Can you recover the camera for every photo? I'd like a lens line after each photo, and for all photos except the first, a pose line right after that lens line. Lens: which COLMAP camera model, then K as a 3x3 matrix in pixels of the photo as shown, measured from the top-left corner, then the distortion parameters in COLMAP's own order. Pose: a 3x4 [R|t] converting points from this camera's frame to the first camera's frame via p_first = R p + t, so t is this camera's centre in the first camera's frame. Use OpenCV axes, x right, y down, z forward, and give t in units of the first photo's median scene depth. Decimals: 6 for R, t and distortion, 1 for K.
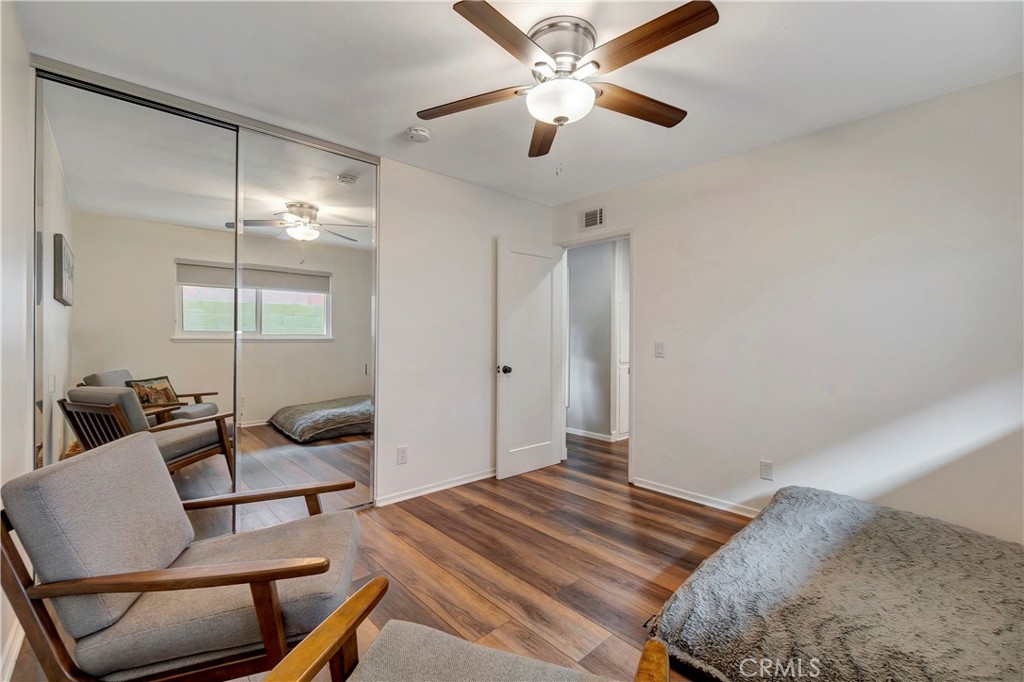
lens RADIAL K [[437.9, 0, 505.9], [0, 437.9, 336.7], [0, 0, 1]] dist [-0.003385, 0.000191]
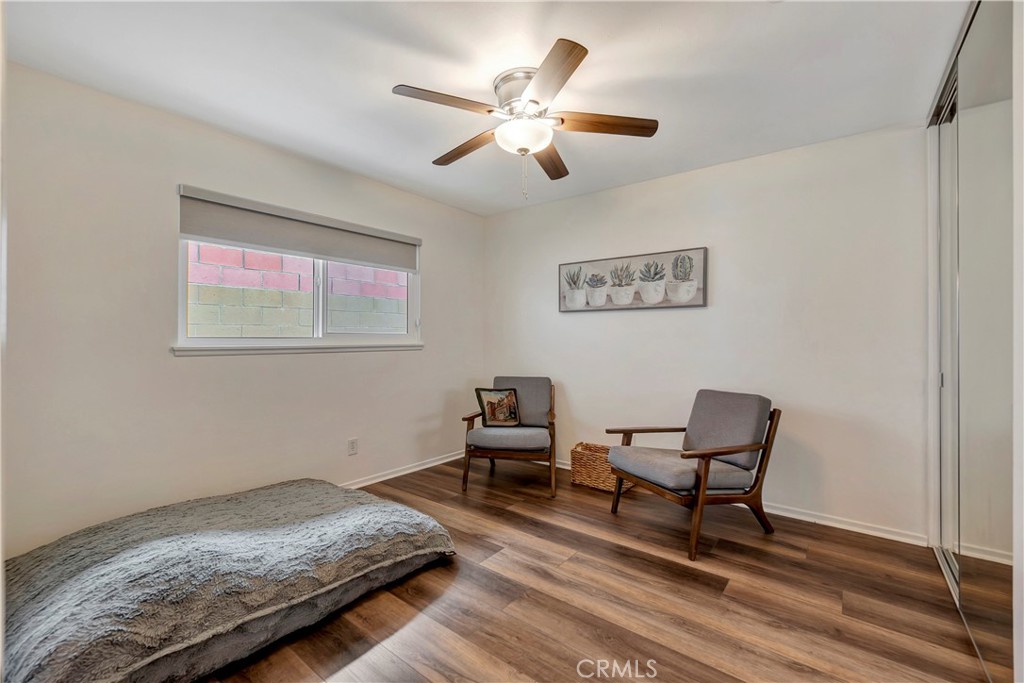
lens RADIAL K [[437.9, 0, 505.9], [0, 437.9, 337.2], [0, 0, 1]] dist [-0.003385, 0.000191]
pose [[-0.985273, -0.008468, -0.170779, 0.330101], [-0.008945, 0.999958, 0.002023, 0.000639], [0.170755, 0.003521, -0.985307, 1.935709]]
